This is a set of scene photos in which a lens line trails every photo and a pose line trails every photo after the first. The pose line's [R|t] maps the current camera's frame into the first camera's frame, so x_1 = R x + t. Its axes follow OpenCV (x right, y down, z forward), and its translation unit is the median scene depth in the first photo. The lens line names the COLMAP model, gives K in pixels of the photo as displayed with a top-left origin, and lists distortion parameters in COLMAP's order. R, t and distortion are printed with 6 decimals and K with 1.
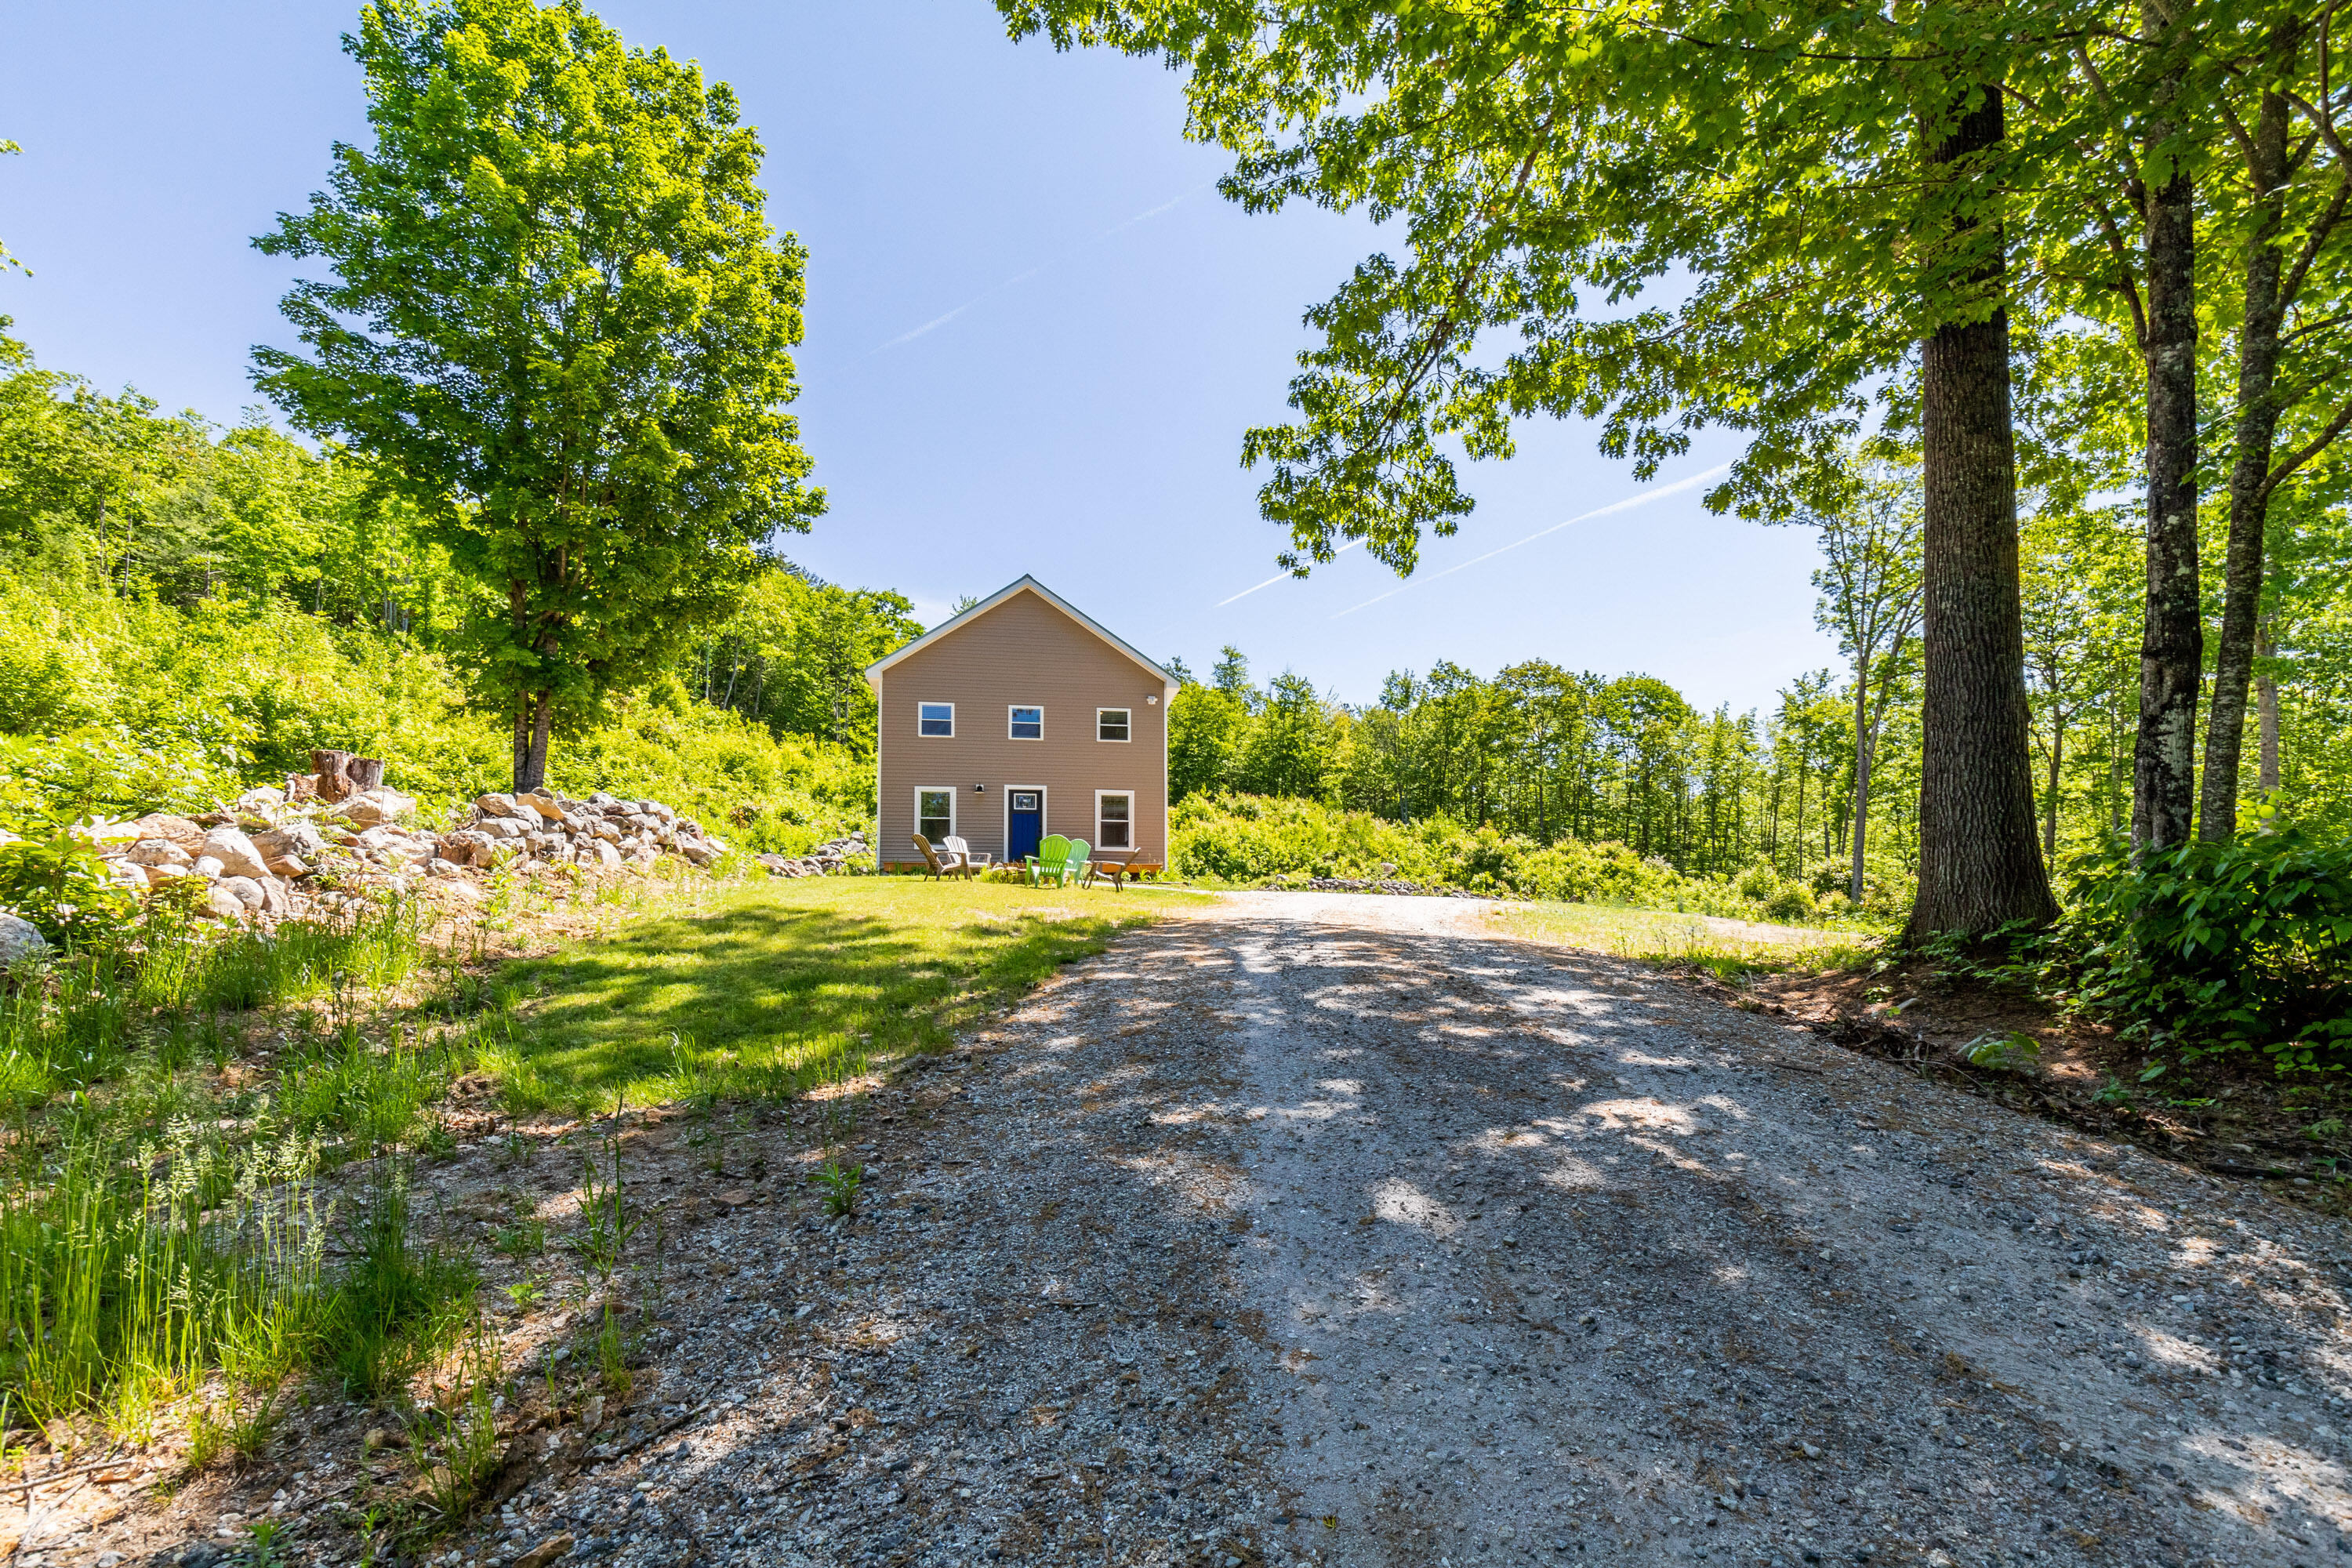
lens RADIAL K [[1132.1, 0, 1238.6], [0, 1132.1, 740.3], [0, 0, 1]] dist [0.002563, 0.001400]
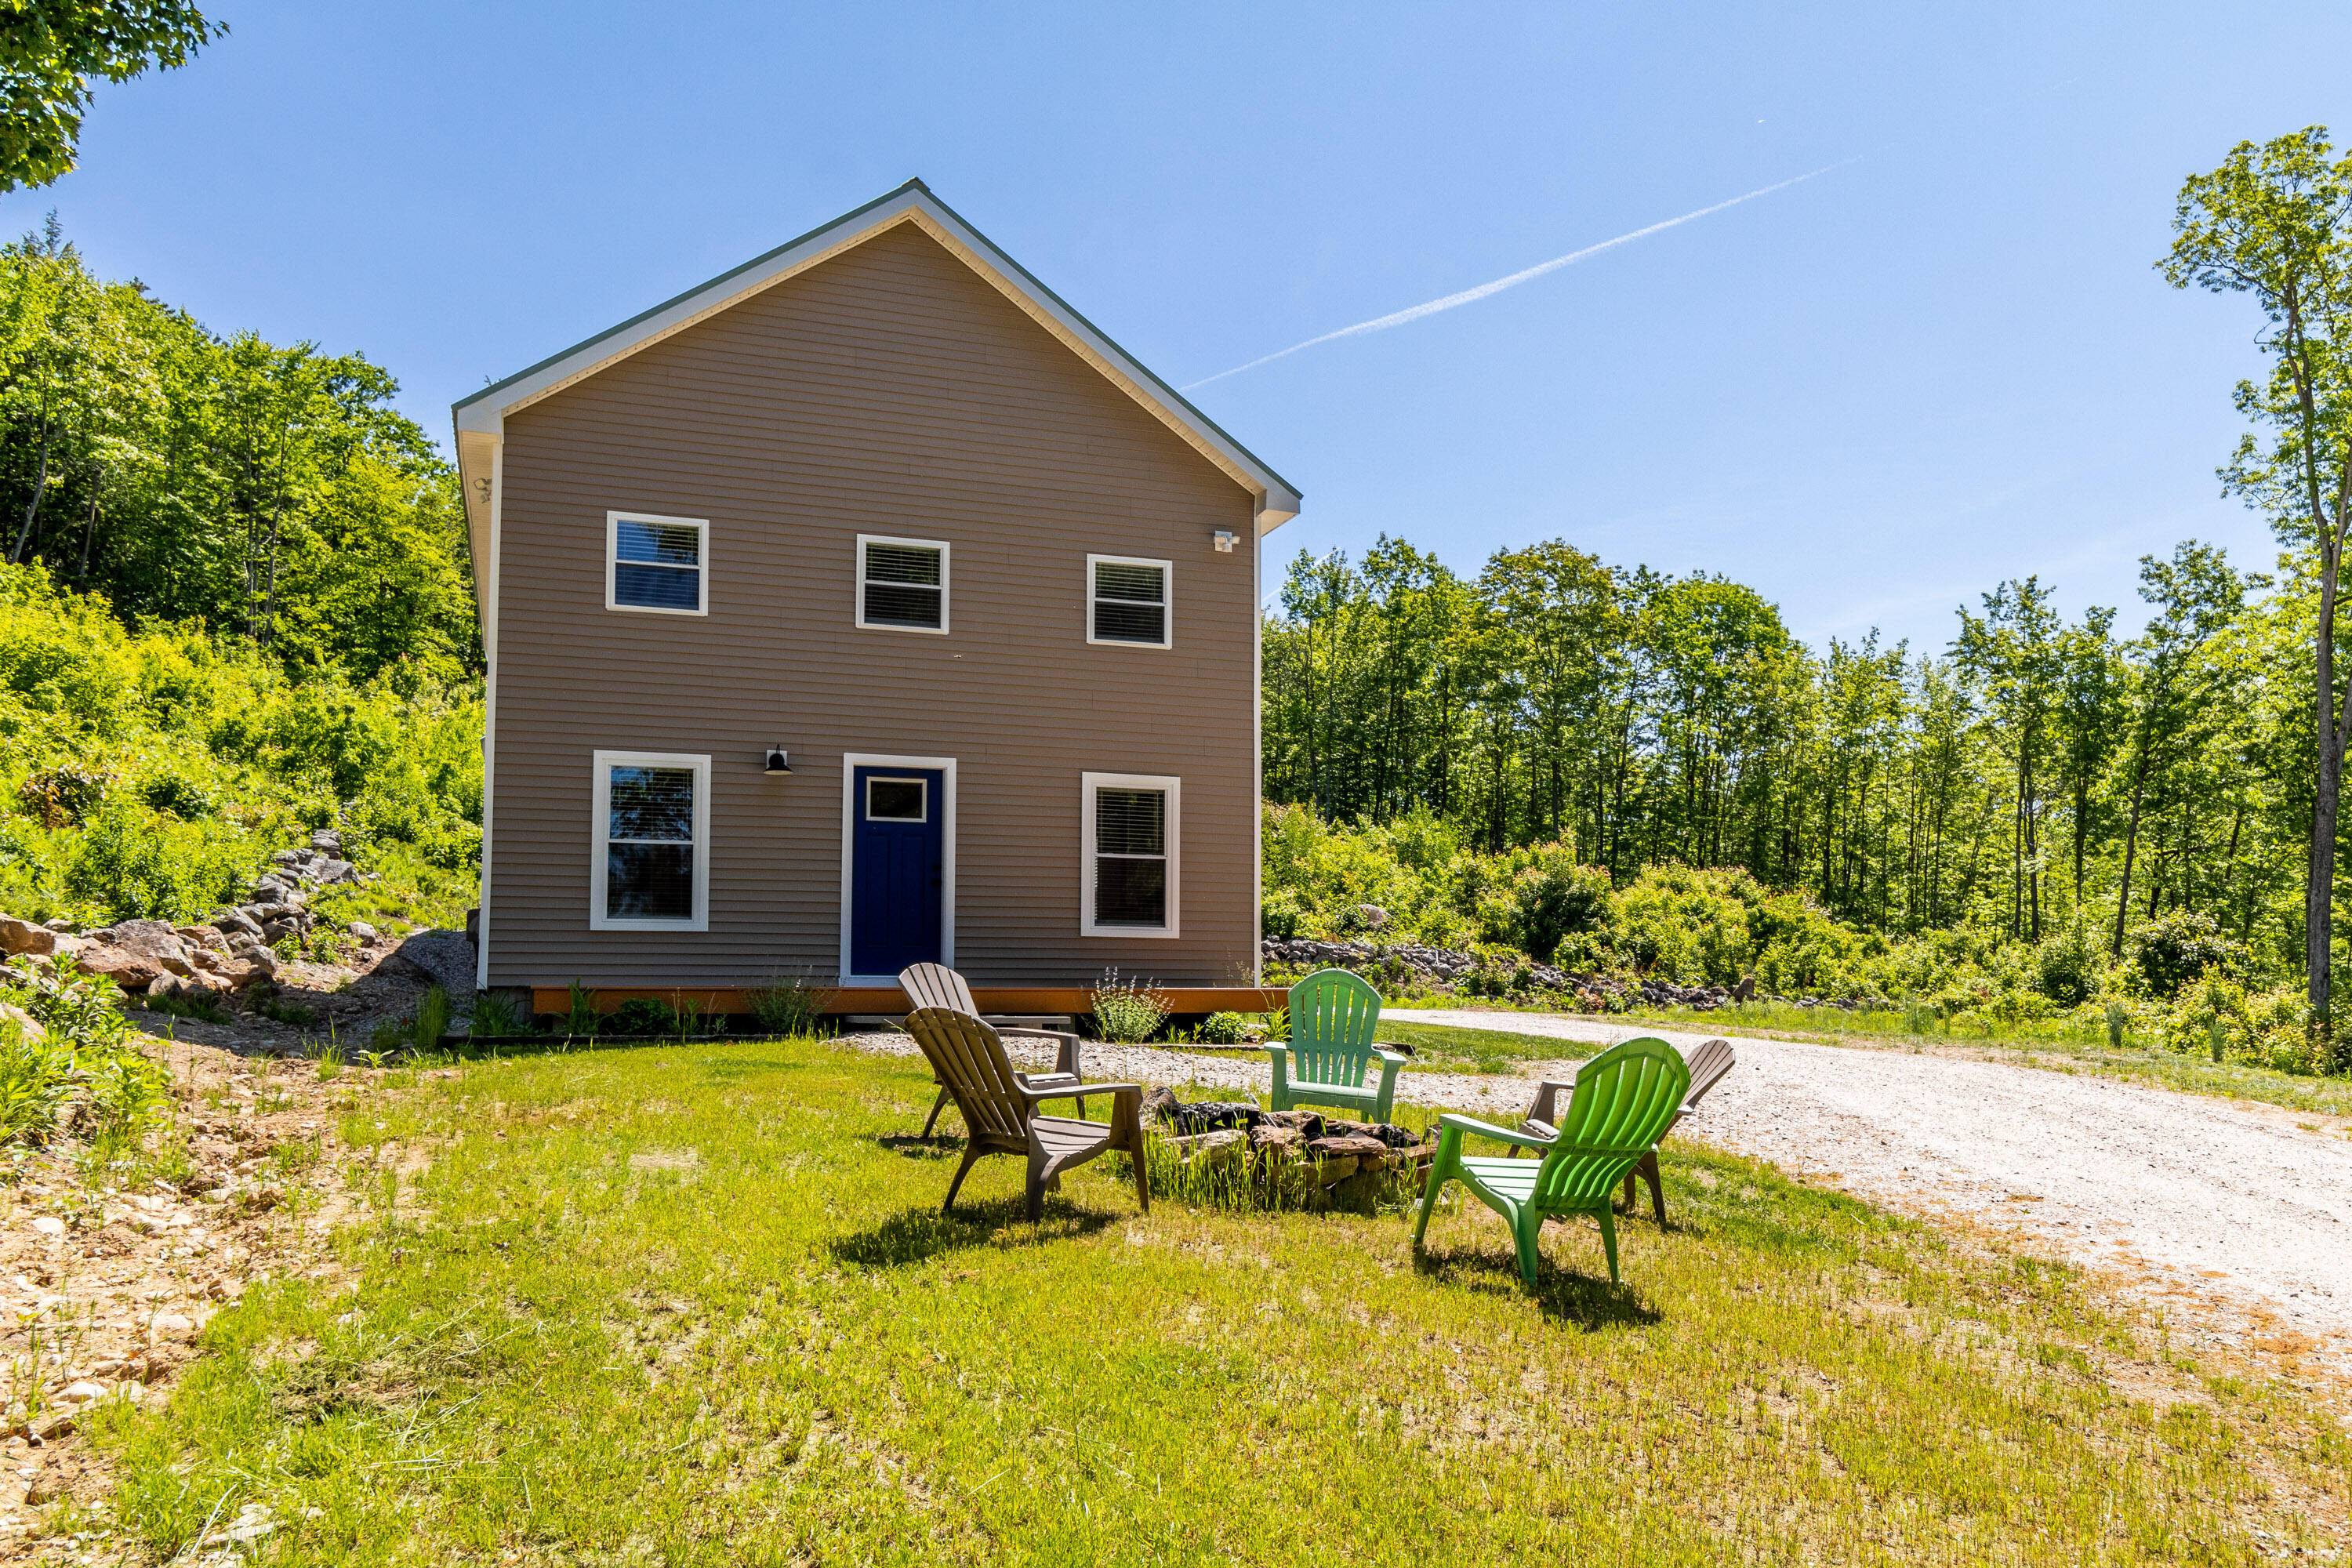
lens RADIAL K [[1799.2, 0, 1177.7], [0, 1799.2, 725.1], [0, 0, 1]] dist [0.046723, -0.085454]
pose [[0.988951, 0.031149, 0.144935, -0.064357], [-0.035523, 0.998985, 0.027690, 0.003764], [-0.143925, -0.032533, 0.989054, 0.143533]]
